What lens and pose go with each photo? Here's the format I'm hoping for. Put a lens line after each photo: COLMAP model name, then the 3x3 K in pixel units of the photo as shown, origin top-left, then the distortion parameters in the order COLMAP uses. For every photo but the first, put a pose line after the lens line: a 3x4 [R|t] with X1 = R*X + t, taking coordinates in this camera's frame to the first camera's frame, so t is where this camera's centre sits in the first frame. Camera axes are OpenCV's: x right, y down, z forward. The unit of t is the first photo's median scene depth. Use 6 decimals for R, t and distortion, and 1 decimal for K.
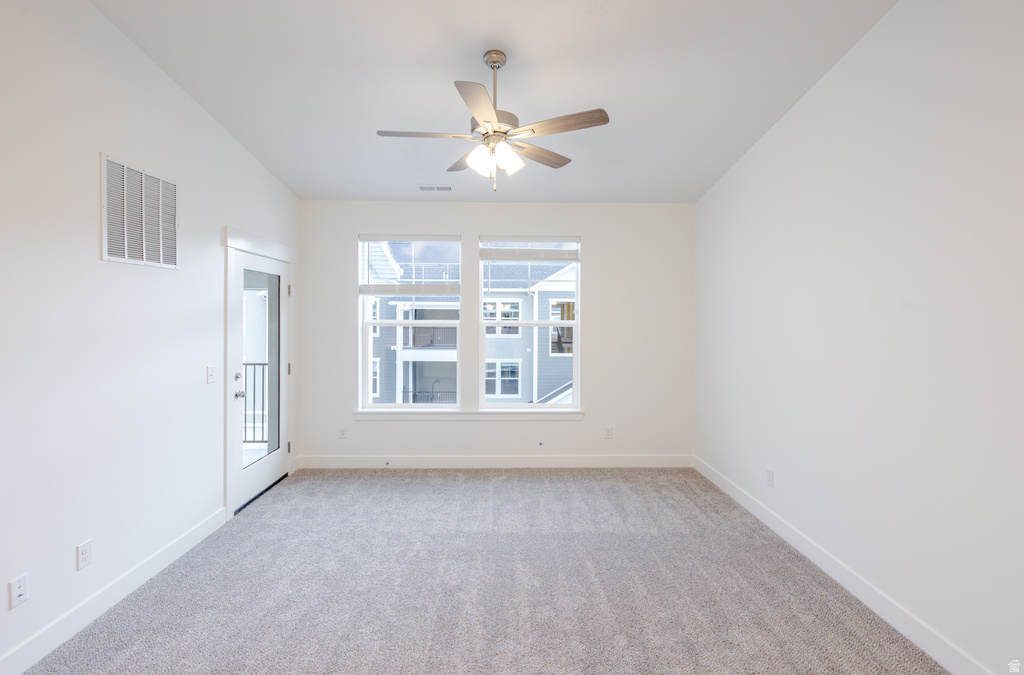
lens RADIAL K [[460.1, 0, 511.0], [0, 460.1, 311.8], [0, 0, 1]] dist [0.000727, 0.000383]
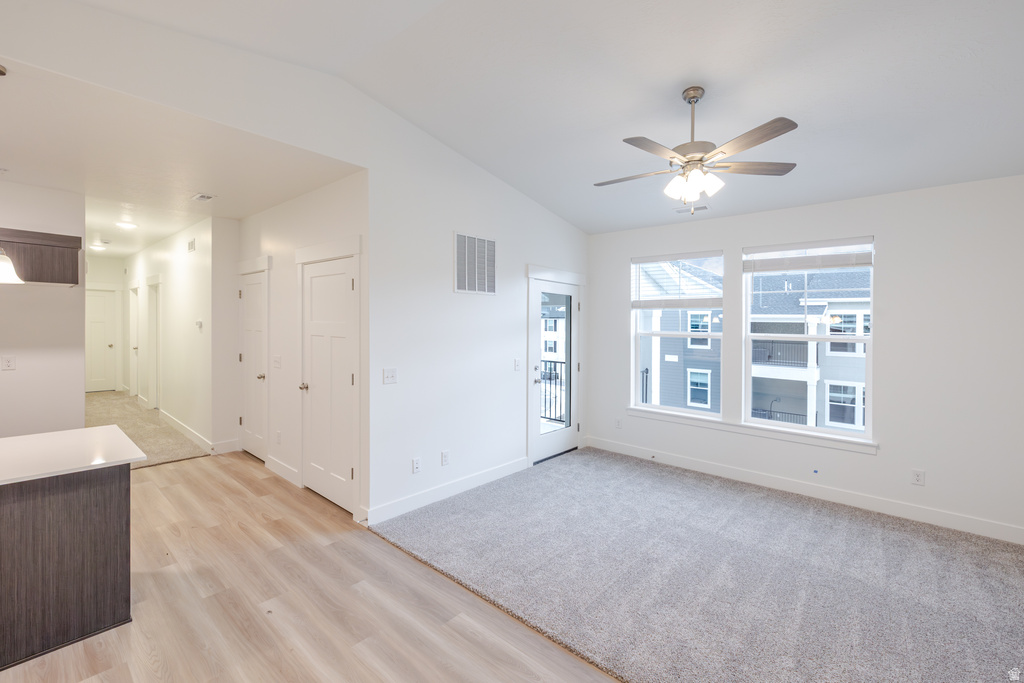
lens RADIAL K [[443.4, 0, 515.2], [0, 443.4, 328.1], [0, 0, 1]] dist [0.001141, 0.000445]
pose [[0.734620, 0.013944, -0.678335, 0.274601], [-0.008315, 0.999899, 0.011549, 0.000693], [0.678427, -0.002844, 0.734662, -0.049414]]
